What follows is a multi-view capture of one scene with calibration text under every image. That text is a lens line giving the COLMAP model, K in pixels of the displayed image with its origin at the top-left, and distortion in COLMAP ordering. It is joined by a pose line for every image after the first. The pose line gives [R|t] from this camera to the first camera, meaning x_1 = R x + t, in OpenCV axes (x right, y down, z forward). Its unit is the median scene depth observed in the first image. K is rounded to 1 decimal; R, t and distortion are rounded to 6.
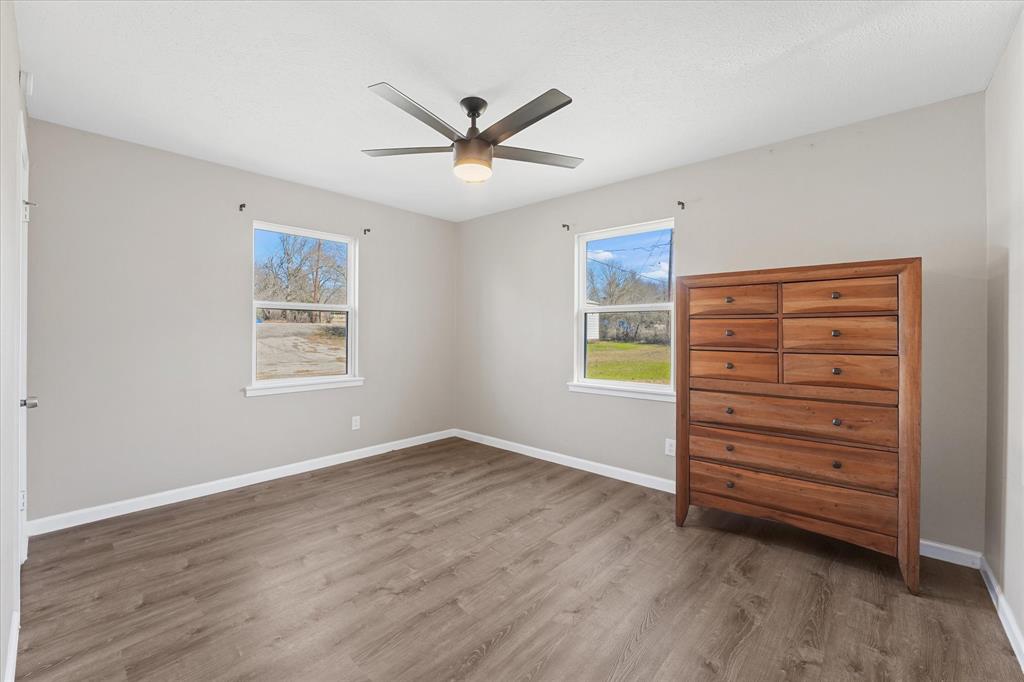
lens RADIAL K [[424.8, 0, 513.4], [0, 424.8, 330.7], [0, 0, 1]] dist [-0.015682, 0.000191]
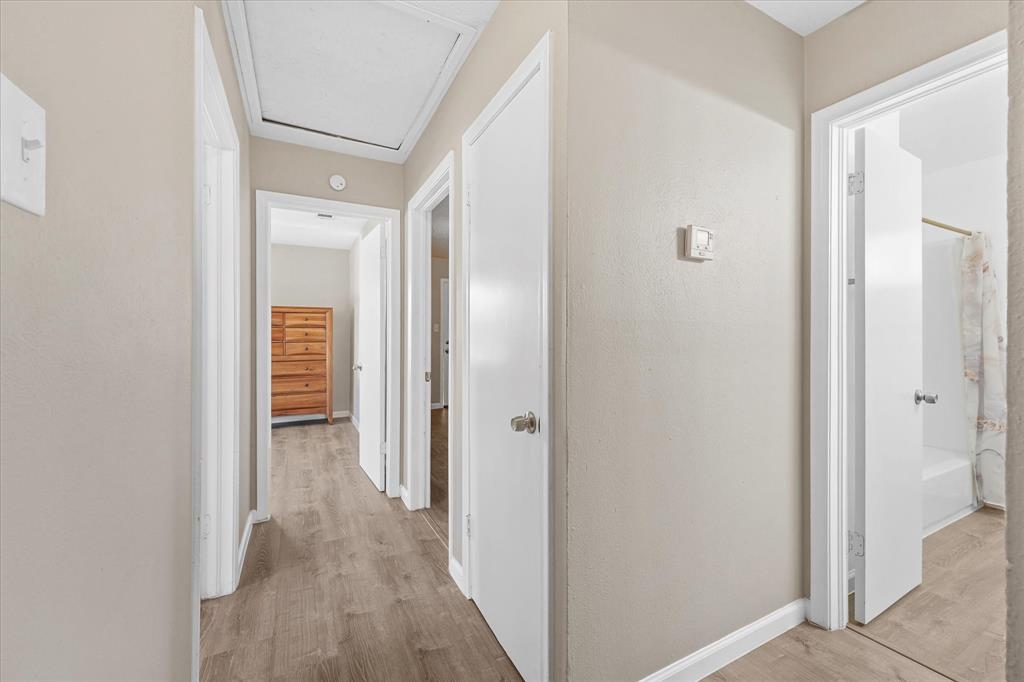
lens RADIAL K [[424.8, 0, 516.6], [0, 424.8, 335.5], [0, 0, 1]] dist [-0.015682, 0.000191]
pose [[0.381964, -0.000584, 0.924177, -1.137951], [0.000206, 1.000000, 0.000546, 0.014331], [-0.924177, -0.000018, 0.381964, -1.183264]]
